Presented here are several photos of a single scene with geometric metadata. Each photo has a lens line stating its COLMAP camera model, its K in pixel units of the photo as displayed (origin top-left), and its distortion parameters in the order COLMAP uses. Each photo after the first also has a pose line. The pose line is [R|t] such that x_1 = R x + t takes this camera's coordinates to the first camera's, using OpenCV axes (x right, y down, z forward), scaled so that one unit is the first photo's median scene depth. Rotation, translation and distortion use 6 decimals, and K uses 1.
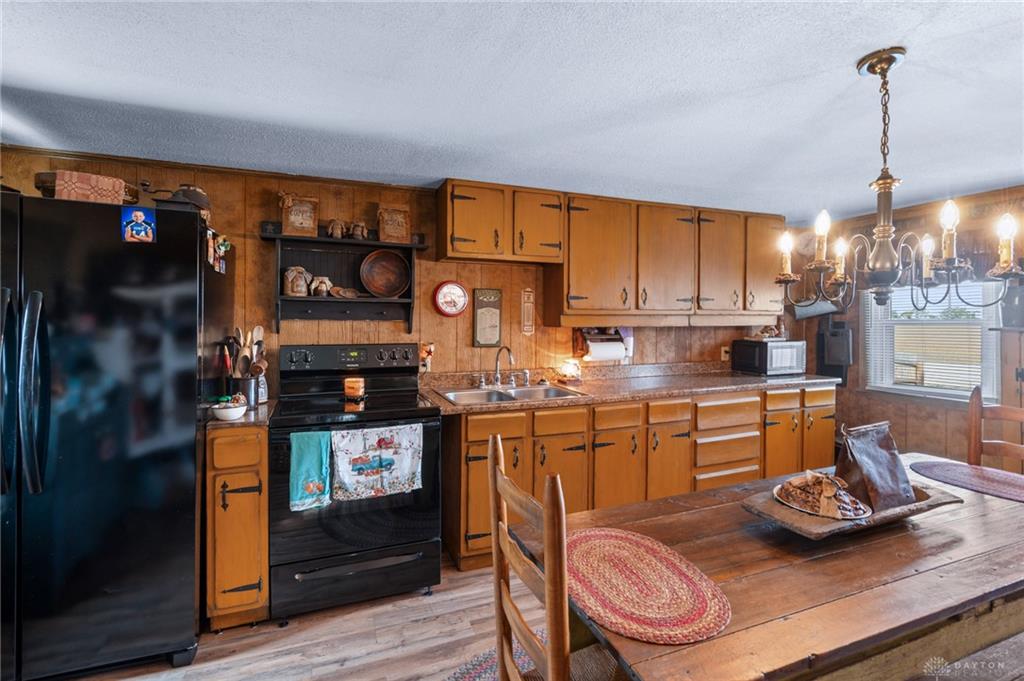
lens RADIAL K [[477.3, 0, 515.9], [0, 477.3, 320.9], [0, 0, 1]] dist [0.011654, -0.001031]
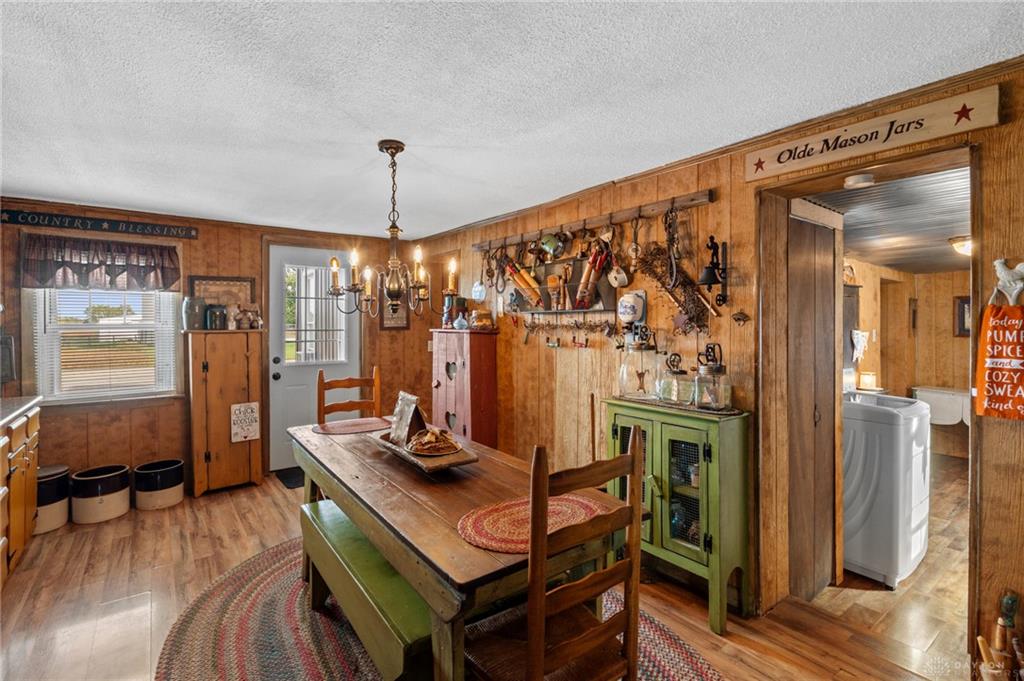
lens RADIAL K [[477.3, 0, 505.5], [0, 477.3, 327.6], [0, 0, 1]] dist [0.011654, -0.001031]
pose [[-0.260180, -0.005035, 0.965547, -0.443130], [0.002639, 0.999979, 0.005926, 0.001435], [-0.965556, 0.004090, -0.260162, 0.631629]]
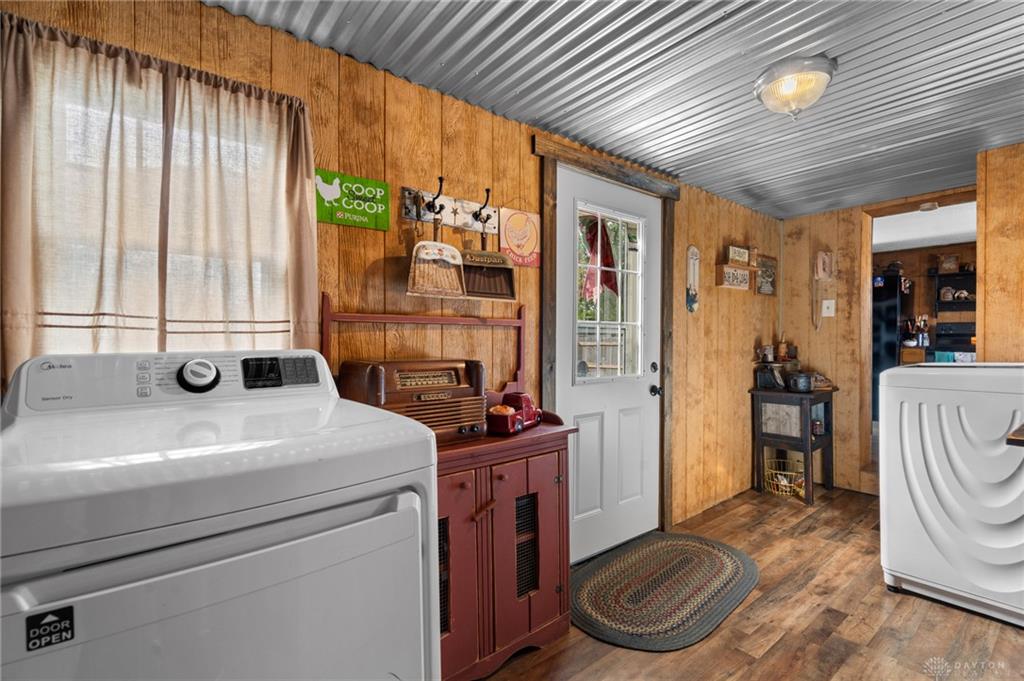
lens RADIAL K [[477.3, 0, 511.1], [0, 477.3, 339.1], [0, 0, 1]] dist [0.011654, -0.001031]
pose [[0.300887, 0.002805, -0.953656, 1.062296], [-0.007877, 0.999969, 0.000456, 0.142075], [0.953627, 0.007375, 0.300899, -1.587395]]
